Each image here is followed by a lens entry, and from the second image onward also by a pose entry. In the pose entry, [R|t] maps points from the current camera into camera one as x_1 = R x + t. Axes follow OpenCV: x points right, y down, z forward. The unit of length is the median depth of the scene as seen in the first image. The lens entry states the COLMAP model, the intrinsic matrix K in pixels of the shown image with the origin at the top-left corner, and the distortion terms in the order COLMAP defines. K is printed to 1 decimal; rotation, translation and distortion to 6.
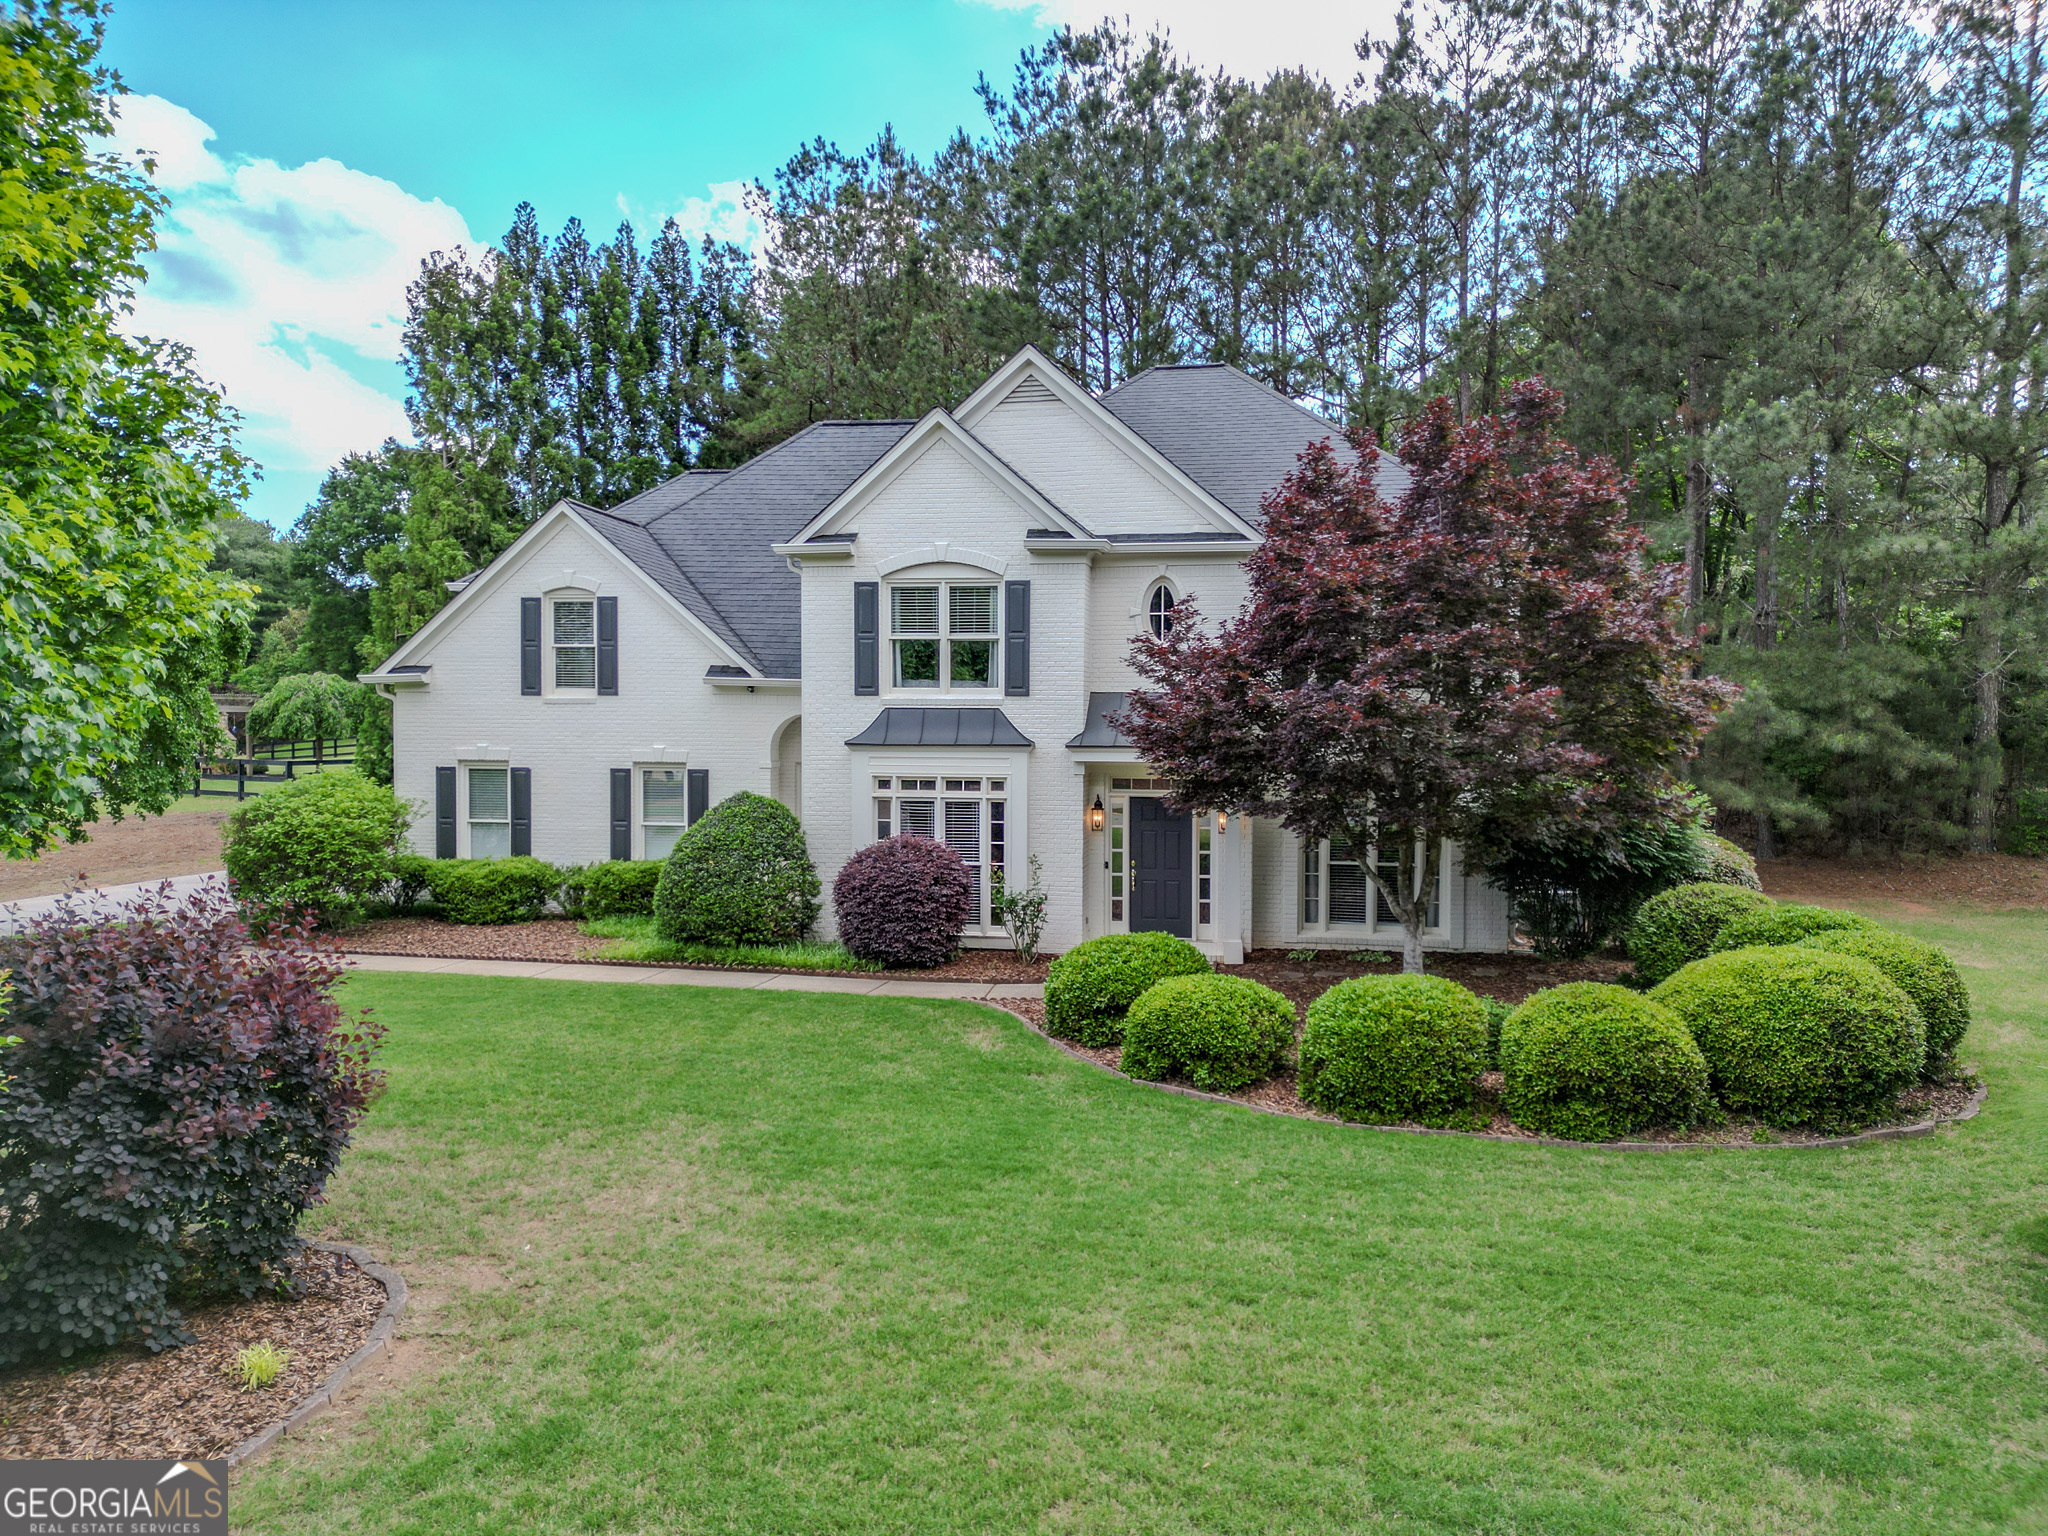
lens RADIAL K [[1437.0, 0, 1023.5], [0, 1437.0, 760.1], [0, 0, 1]] dist [0.075517, -0.078617]
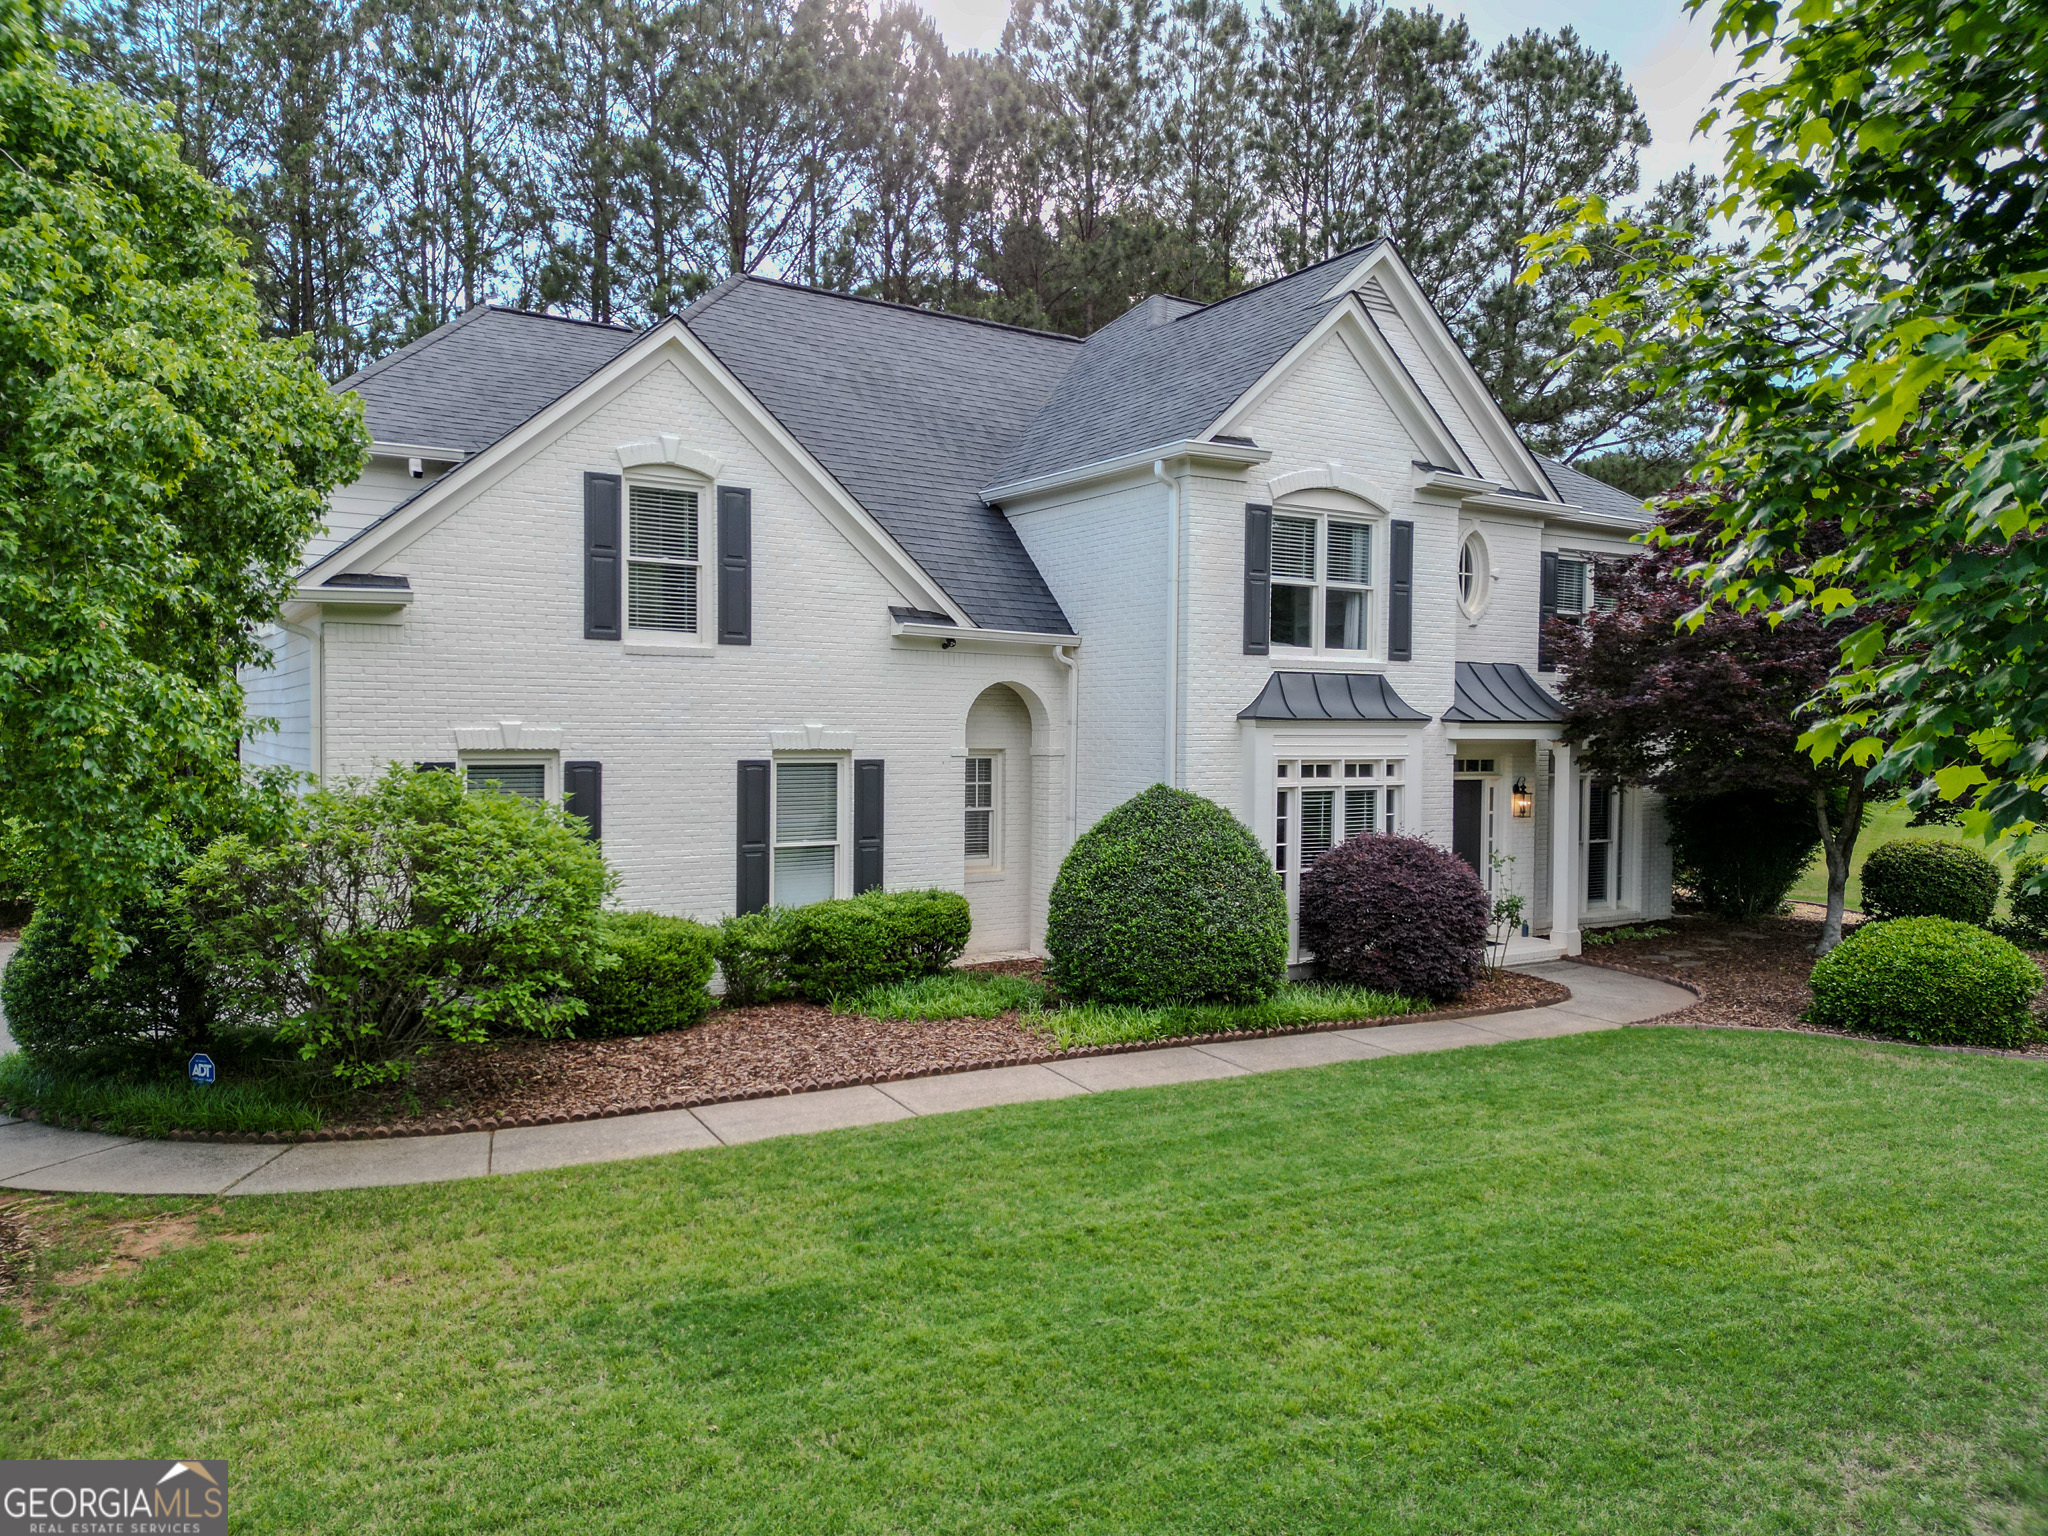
lens RADIAL K [[1433.3, 0, 1024.0], [0, 1433.3, 768.0], [0, 0, 1]] dist [0.069295, -0.068483]
pose [[0.738620, -0.017802, 0.673887, -0.690451], [0.016207, 0.999831, 0.008649, 0.006200], [-0.673927, 0.004533, 0.738784, 0.507014]]
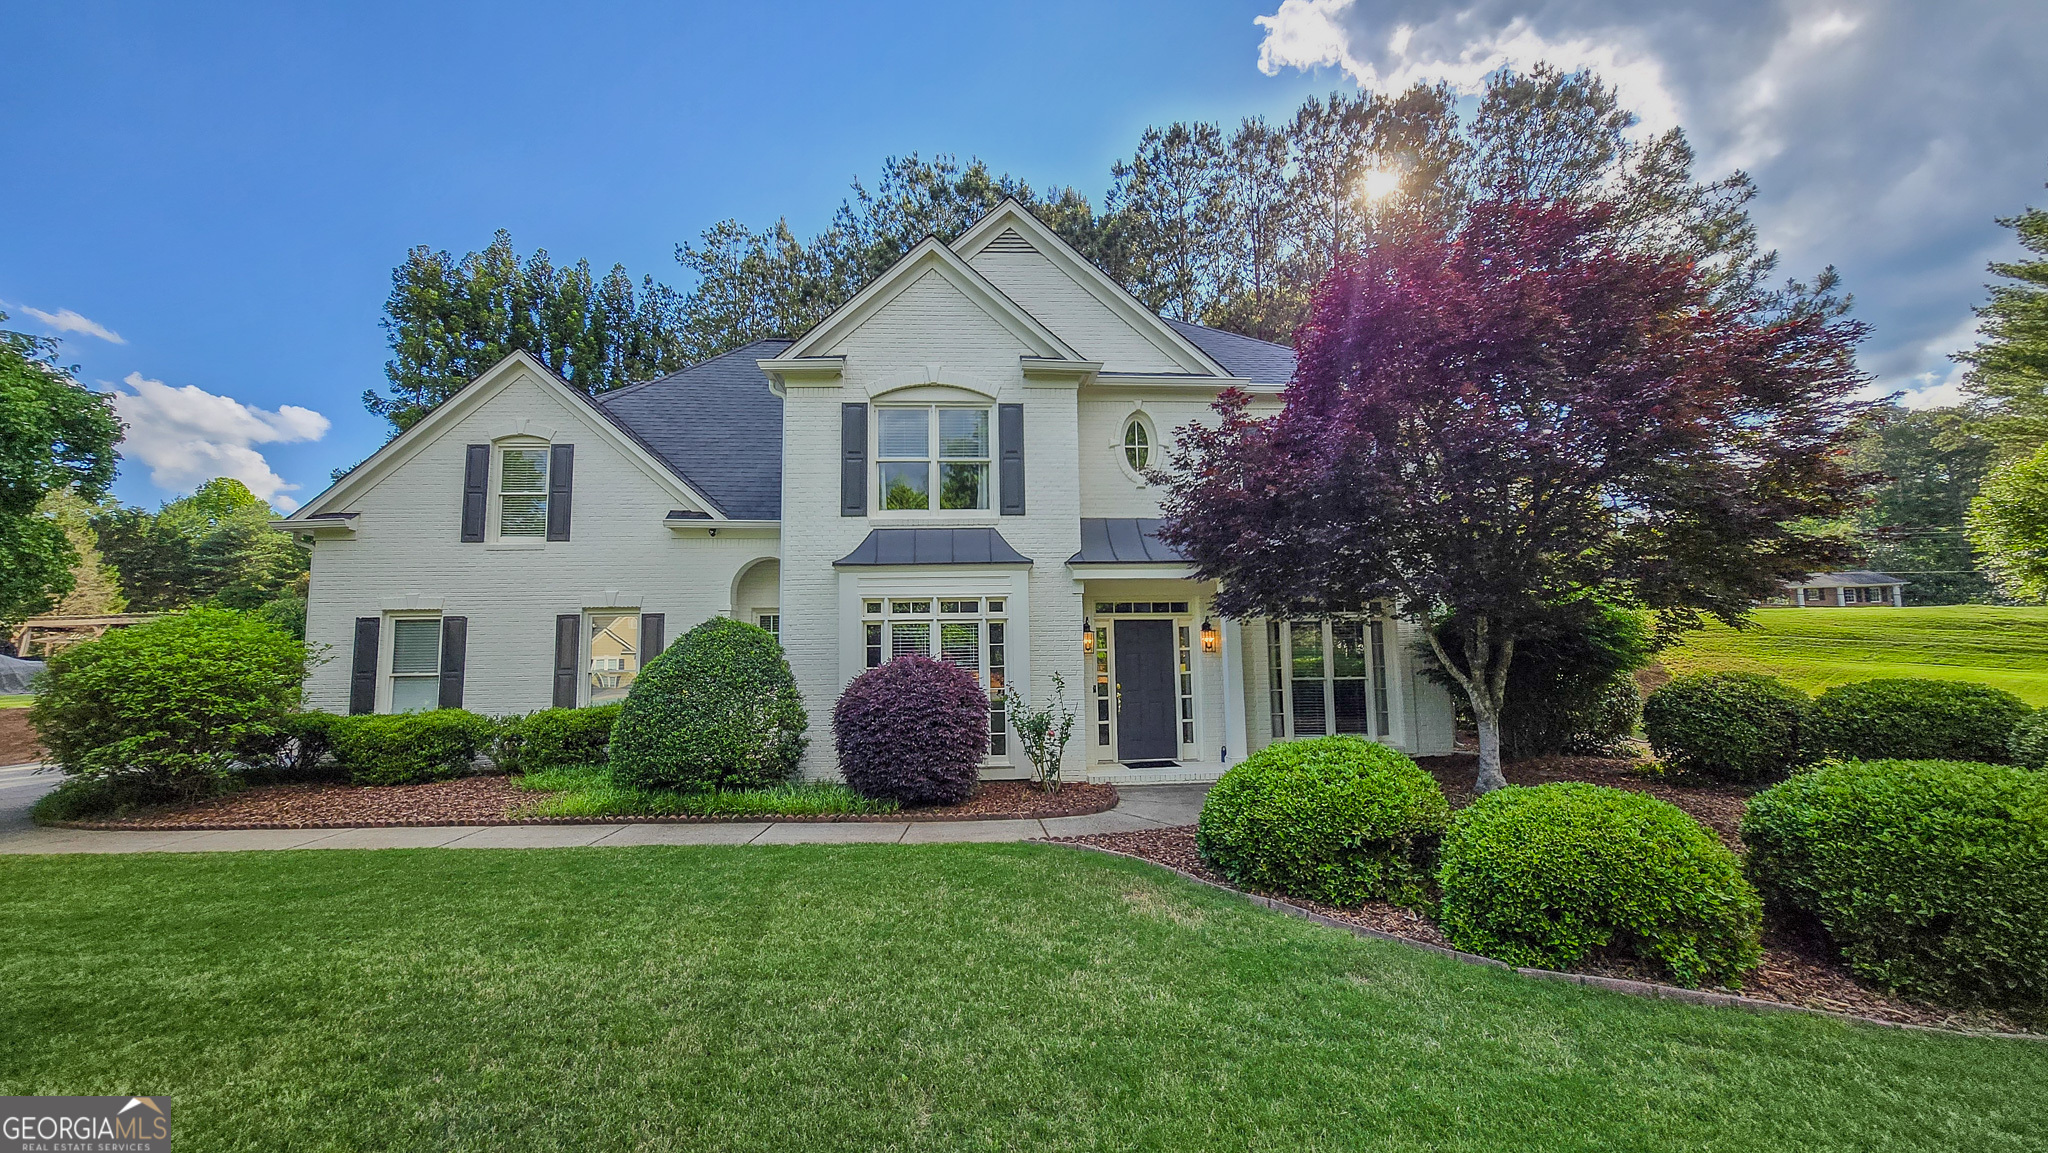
lens RADIAL K [[818.7, 0, 1013.1], [0, 818.7, 563.1], [0, 0, 1]] dist [-0.000049, -0.000037]
pose [[0.972329, 0.004448, 0.233573, -0.129555], [0.027673, 0.990586, -0.134066, 0.060070], [-0.231971, 0.136820, 0.963052, 0.437287]]
